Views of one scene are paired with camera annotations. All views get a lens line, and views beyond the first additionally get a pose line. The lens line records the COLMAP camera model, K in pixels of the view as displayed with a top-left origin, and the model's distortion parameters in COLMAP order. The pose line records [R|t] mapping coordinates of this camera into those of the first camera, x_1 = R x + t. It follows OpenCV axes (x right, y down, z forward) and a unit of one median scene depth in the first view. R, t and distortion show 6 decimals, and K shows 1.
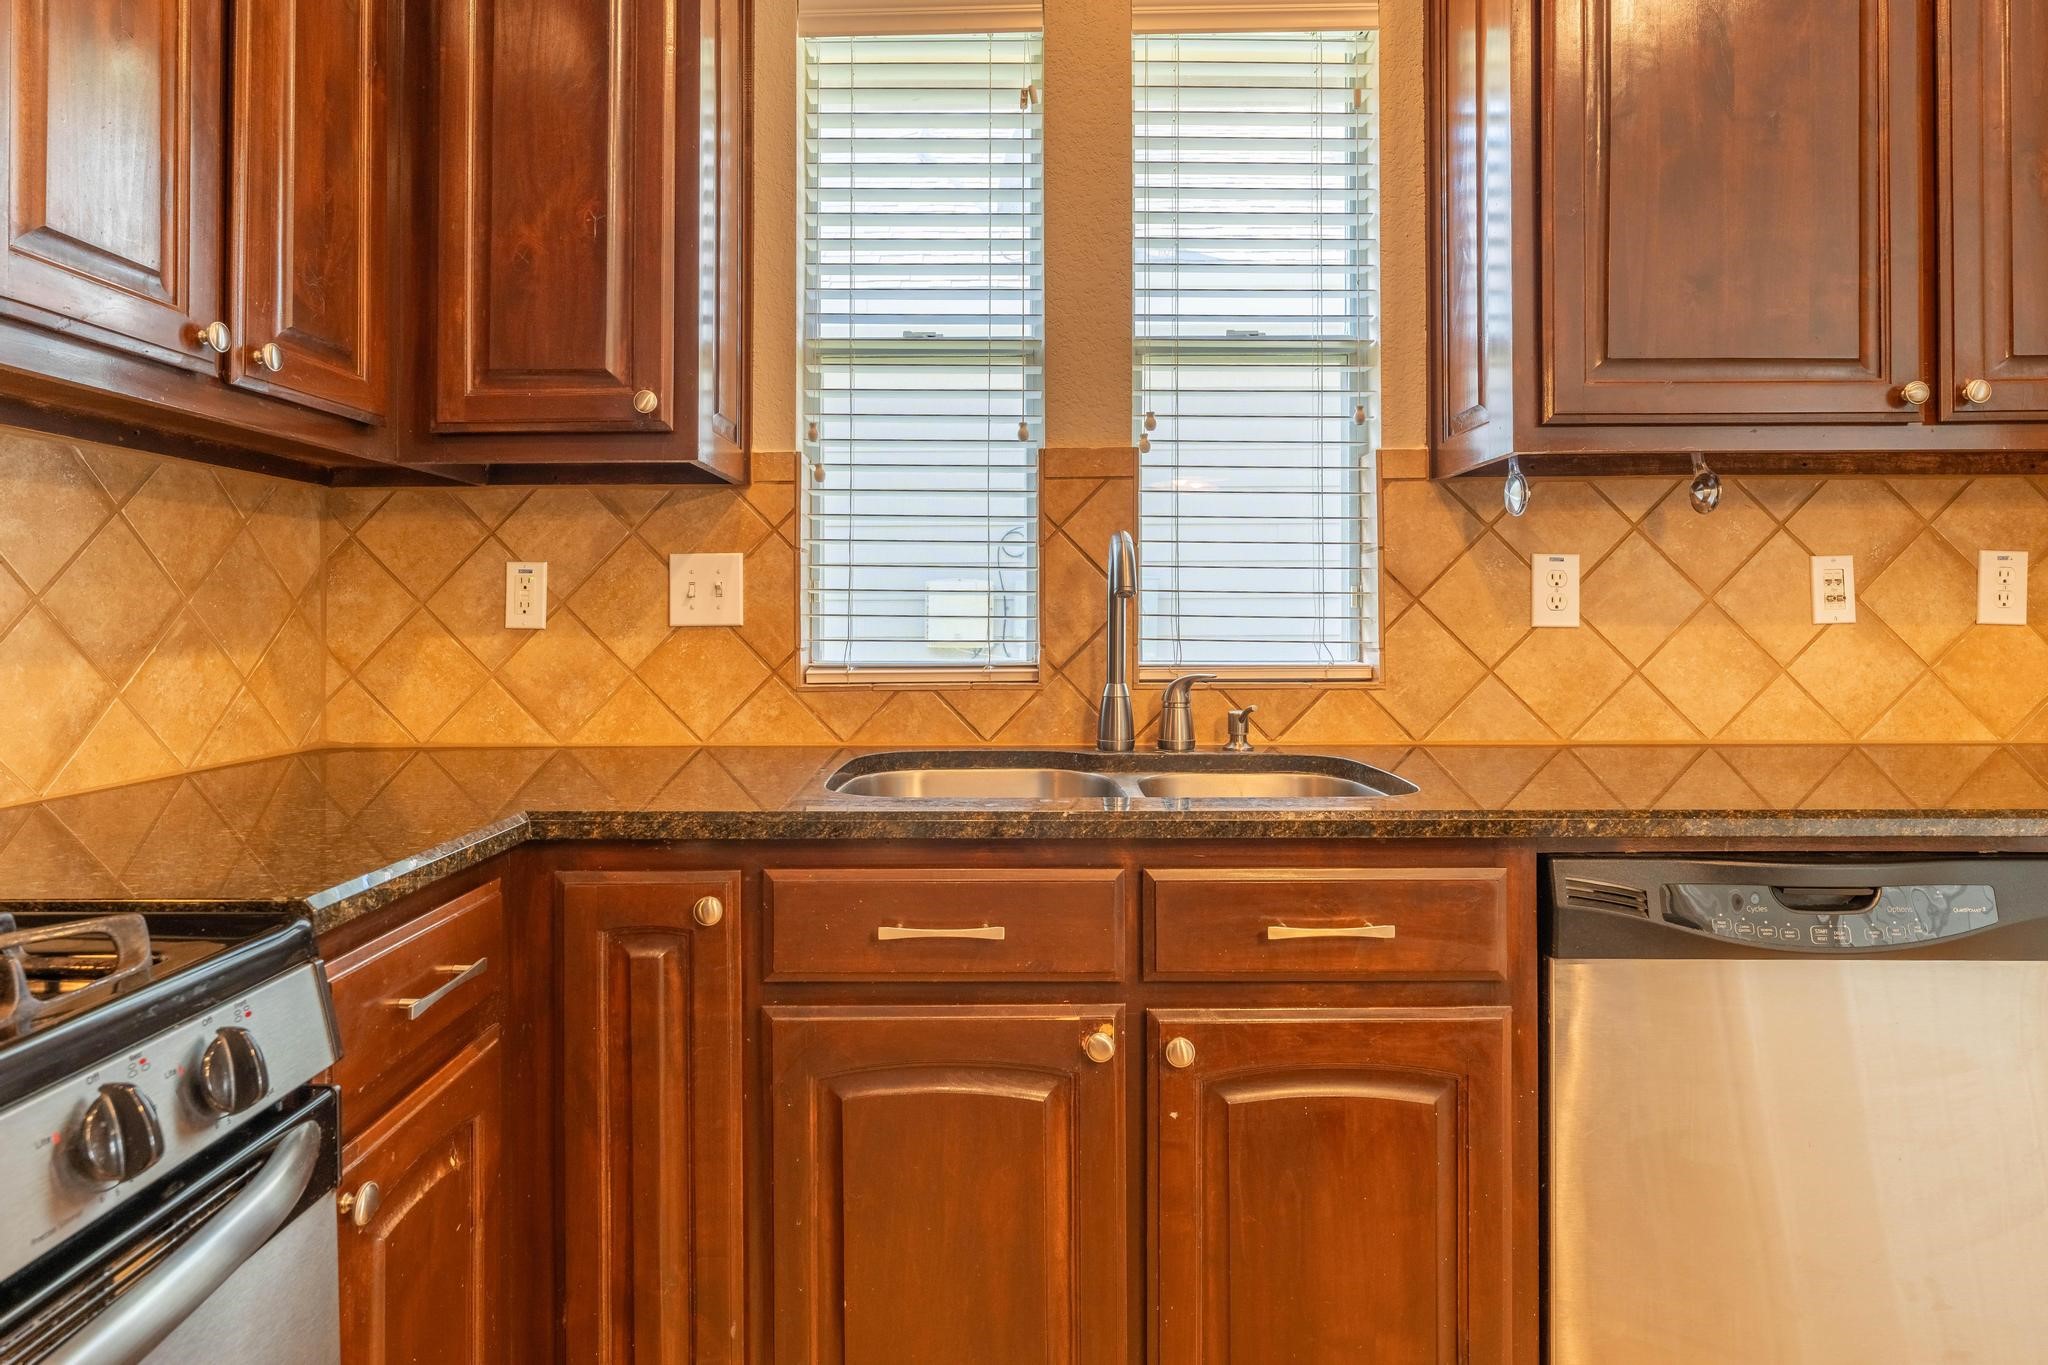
lens RADIAL K [[1124.6, 0, 964.1], [0, 1124.6, 613.2], [0, 0, 1]] dist [0.014887, 0.000082]
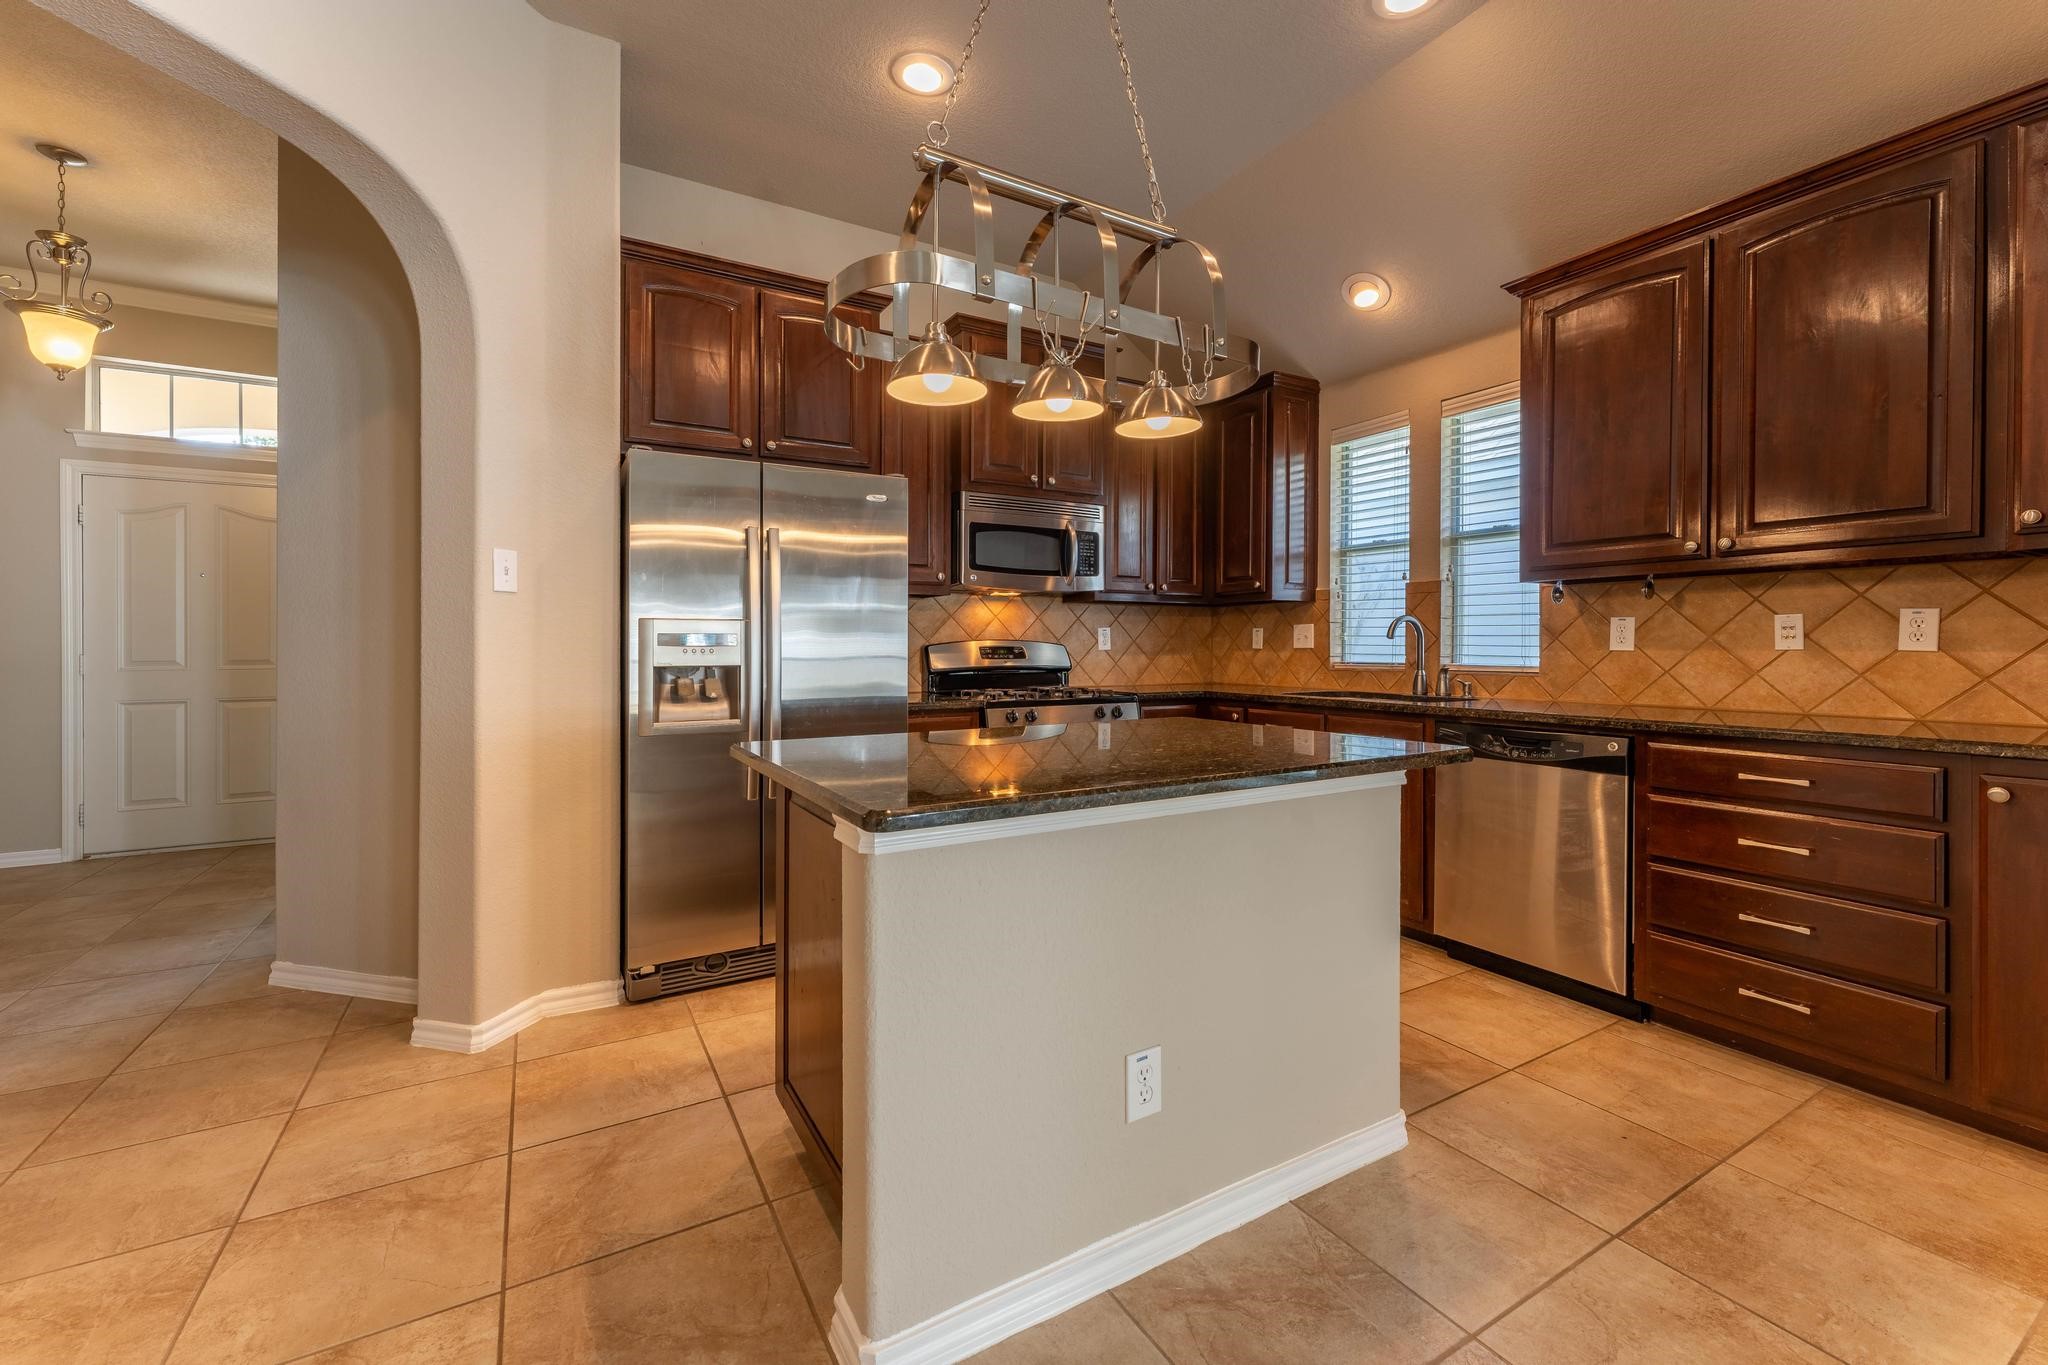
lens RADIAL K [[846.0, 0, 1061.1], [0, 846.0, 639.2], [0, 0, 1]] dist [-0.012651, 0.001948]
pose [[0.545543, -0.004677, -0.838070, 1.288778], [0.000417, 0.999986, -0.005309, -0.001741], [0.838083, 0.002547, 0.545538, -0.772921]]
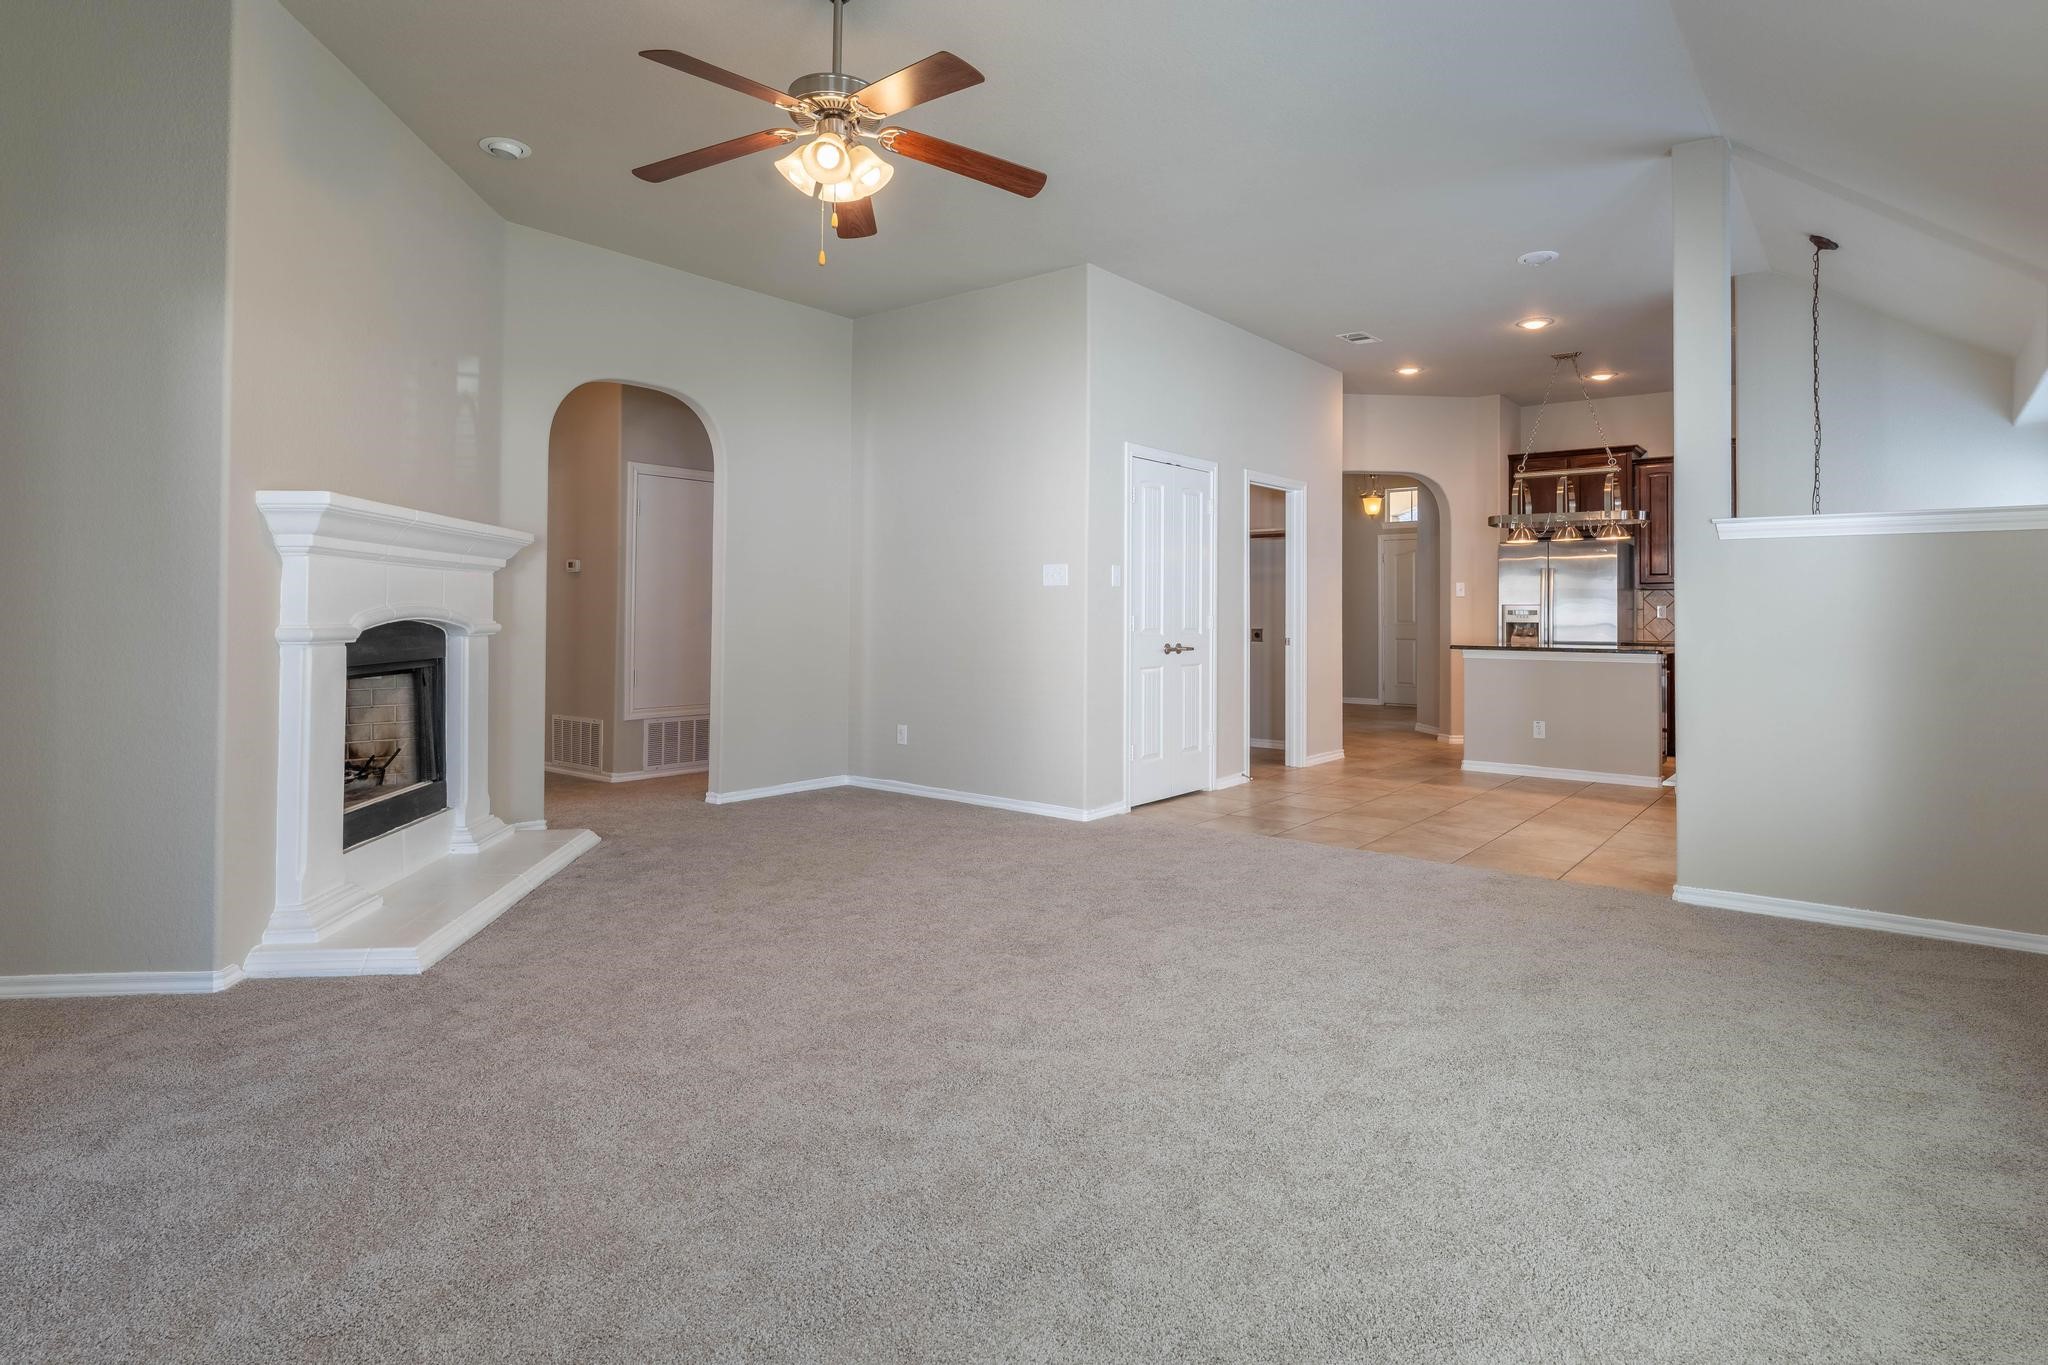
lens RADIAL K [[1068.5, 0, 1061.3], [0, 1068.5, 604.0], [0, 0, 1]] dist [-0.009553, 0.002343]
pose [[-0.583449, -0.006063, -0.812127, 4.750392], [-0.003795, 0.999982, -0.004739, -0.016645], [0.812141, 0.000317, -0.583461, 0.566840]]
